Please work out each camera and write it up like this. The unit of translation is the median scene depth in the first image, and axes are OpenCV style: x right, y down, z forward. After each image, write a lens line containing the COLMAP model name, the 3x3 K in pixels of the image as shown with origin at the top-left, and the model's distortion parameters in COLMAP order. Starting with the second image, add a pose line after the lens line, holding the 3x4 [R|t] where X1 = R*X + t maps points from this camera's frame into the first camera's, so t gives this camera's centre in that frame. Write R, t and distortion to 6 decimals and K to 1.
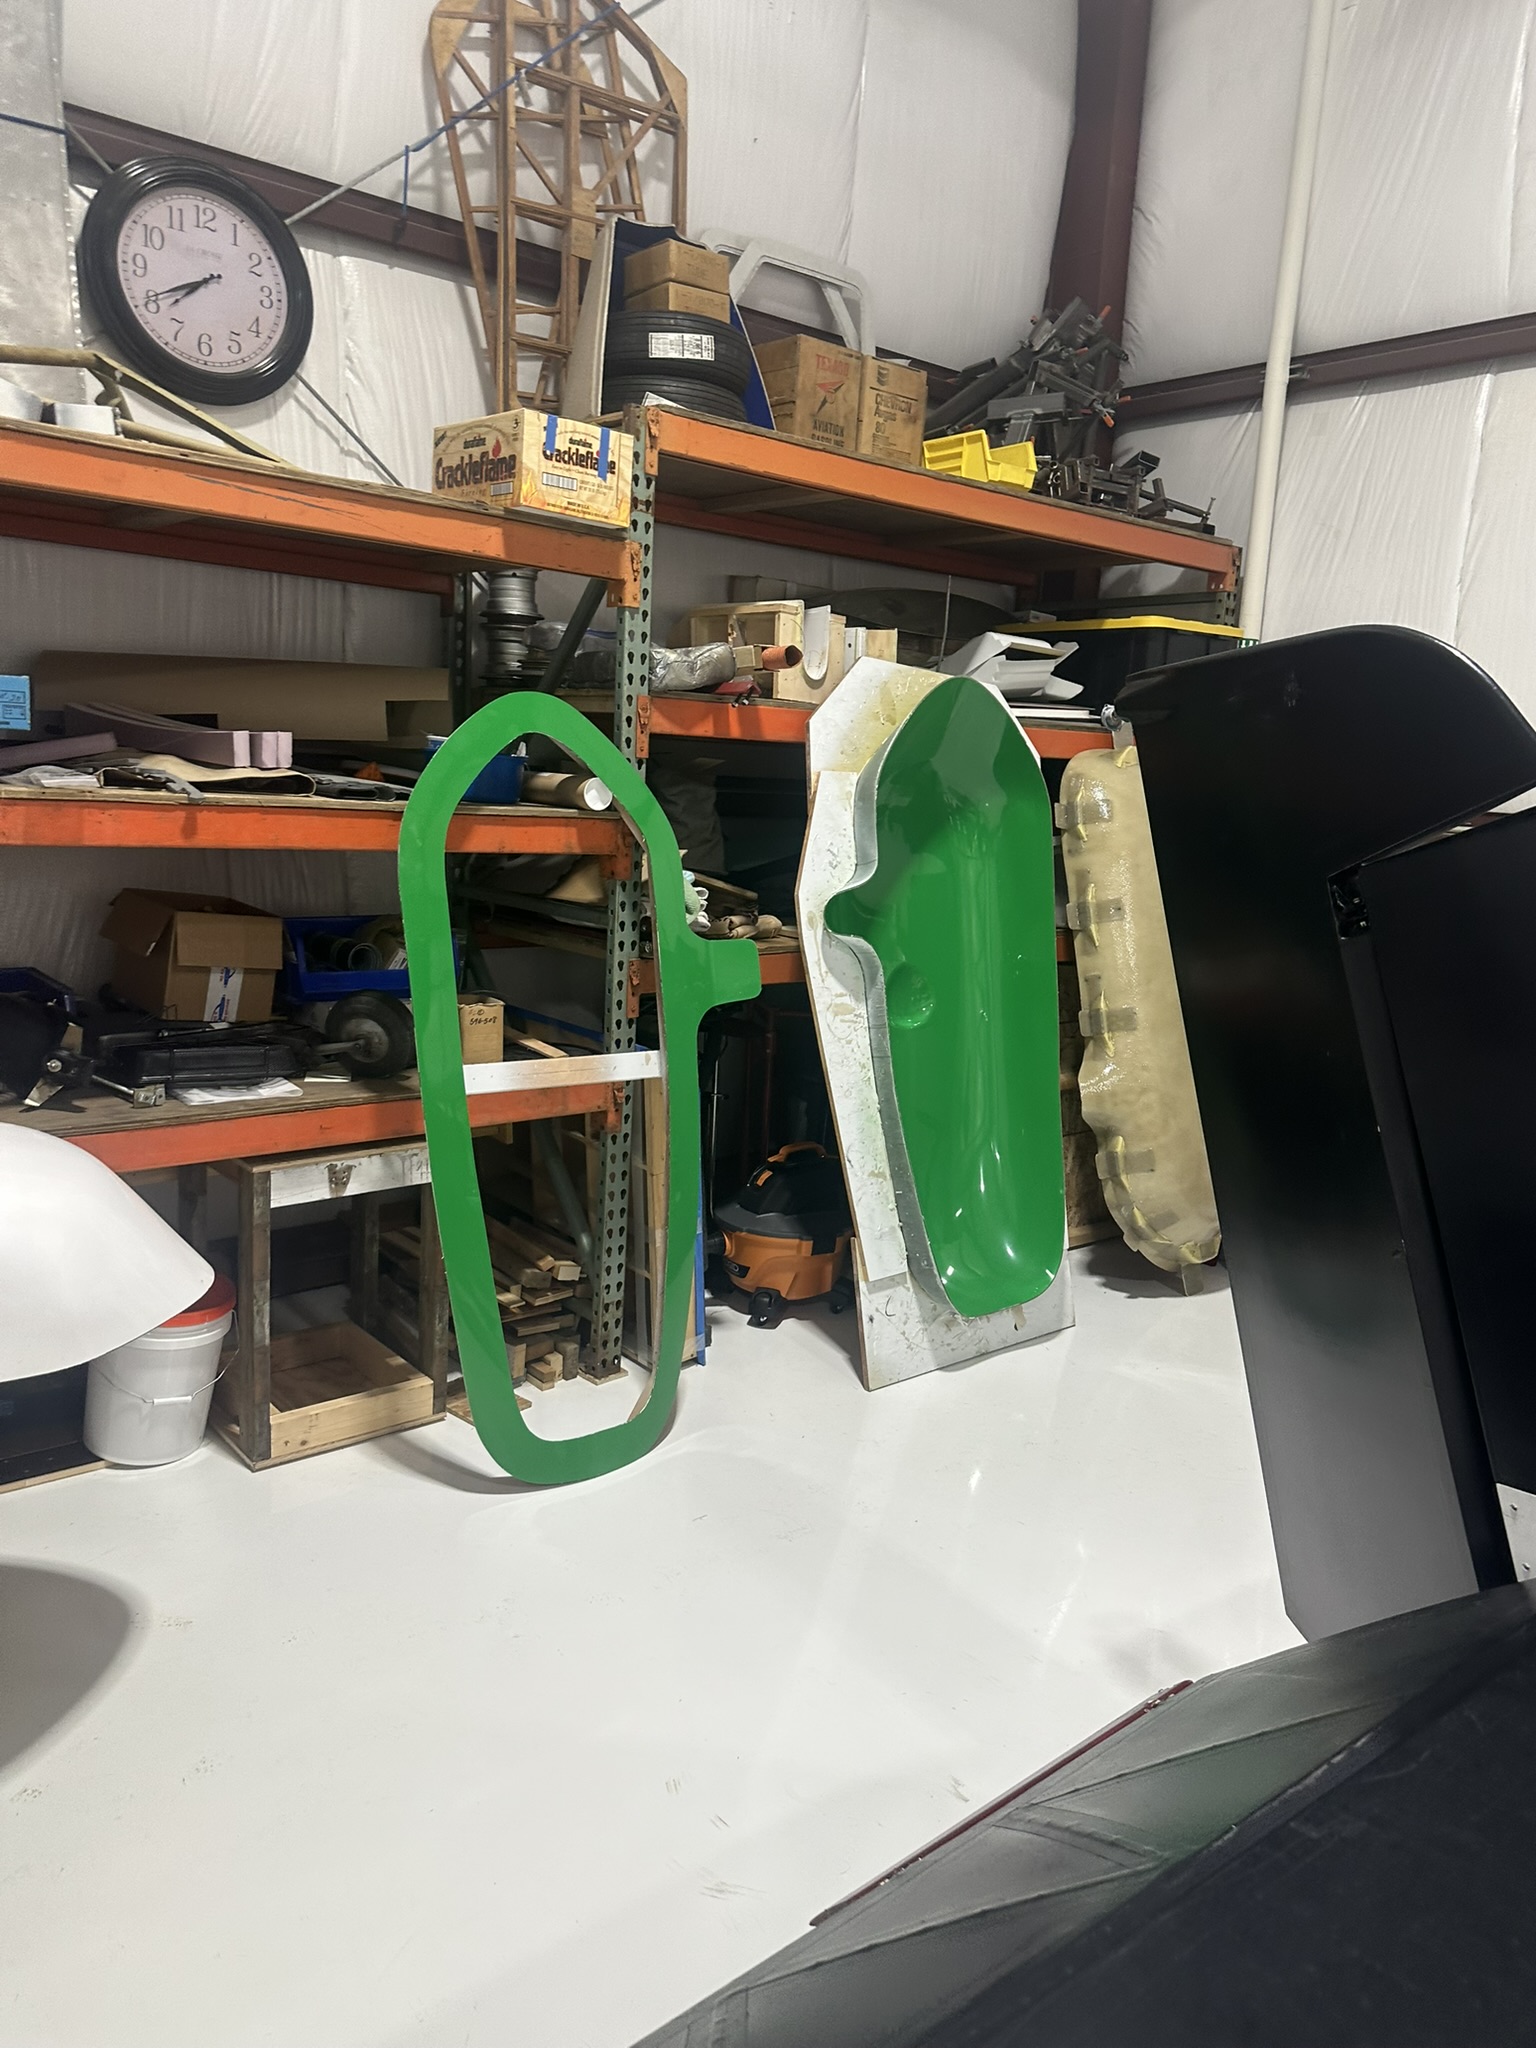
lens RADIAL K [[1456.2, 0, 768.0], [0, 1456.2, 1024.0], [0, 0, 1]] dist [-0.004454, -0.003521]
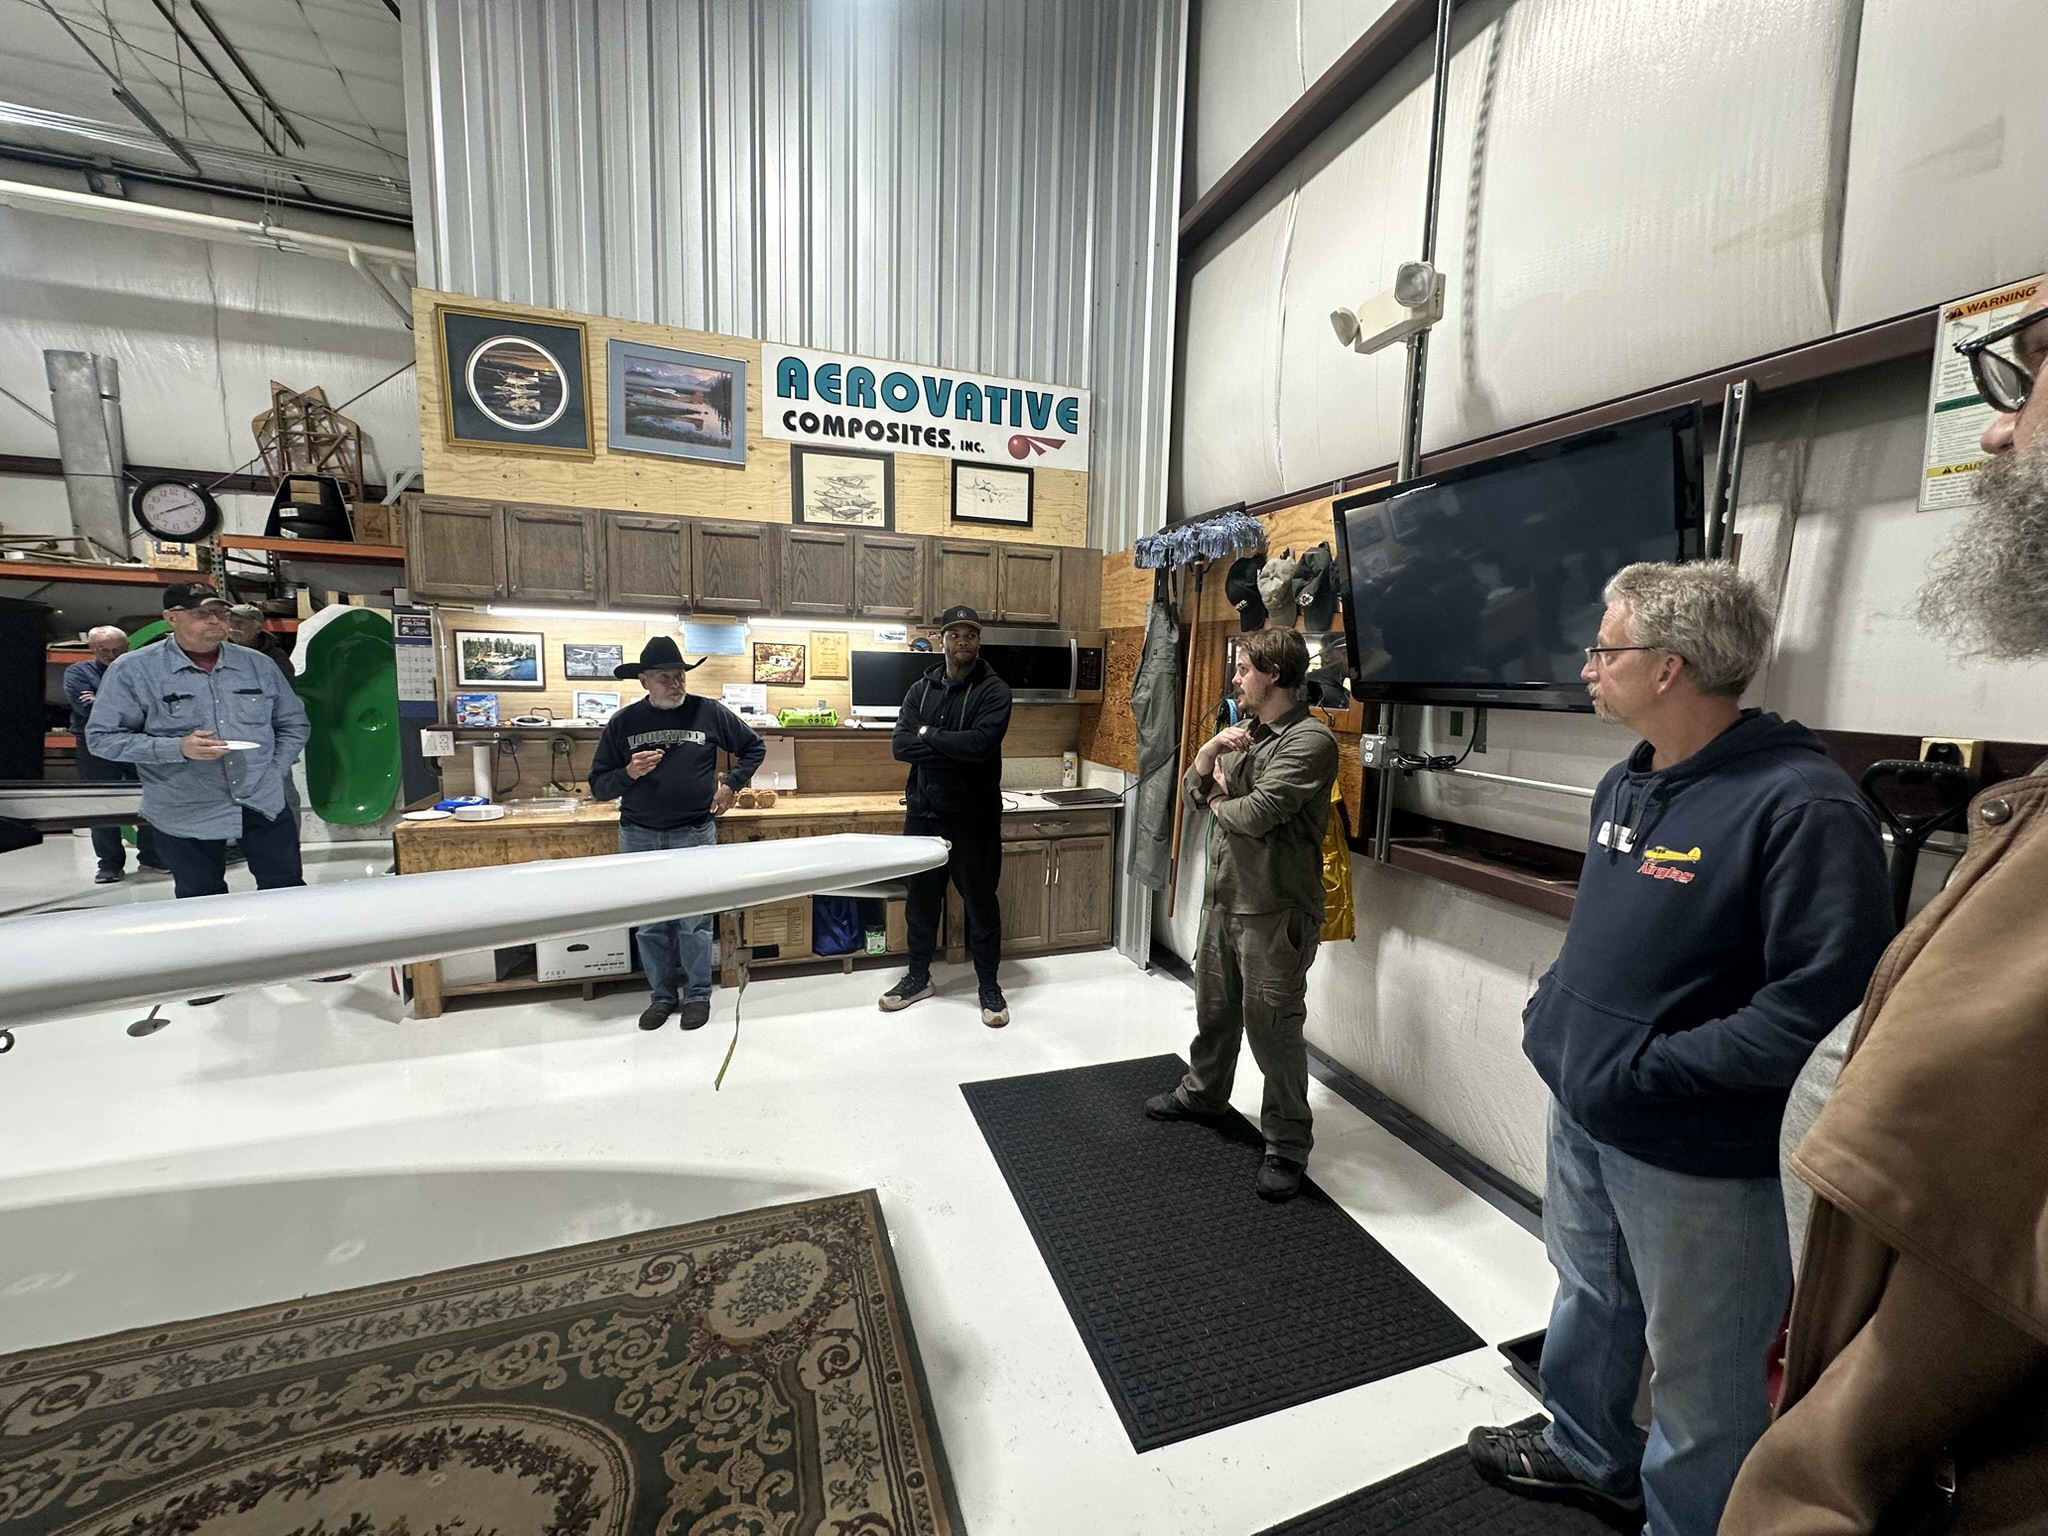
lens RADIAL K [[815.2, 0, 1024.0], [0, 815.2, 768.0], [0, 0, 1]] dist [-0.000002, 0.000027]
pose [[0.939040, 0.011010, -0.343631, 2.128910], [-0.037444, 0.996817, -0.070386, 0.161783], [0.341763, 0.078962, 0.936463, -0.079657]]
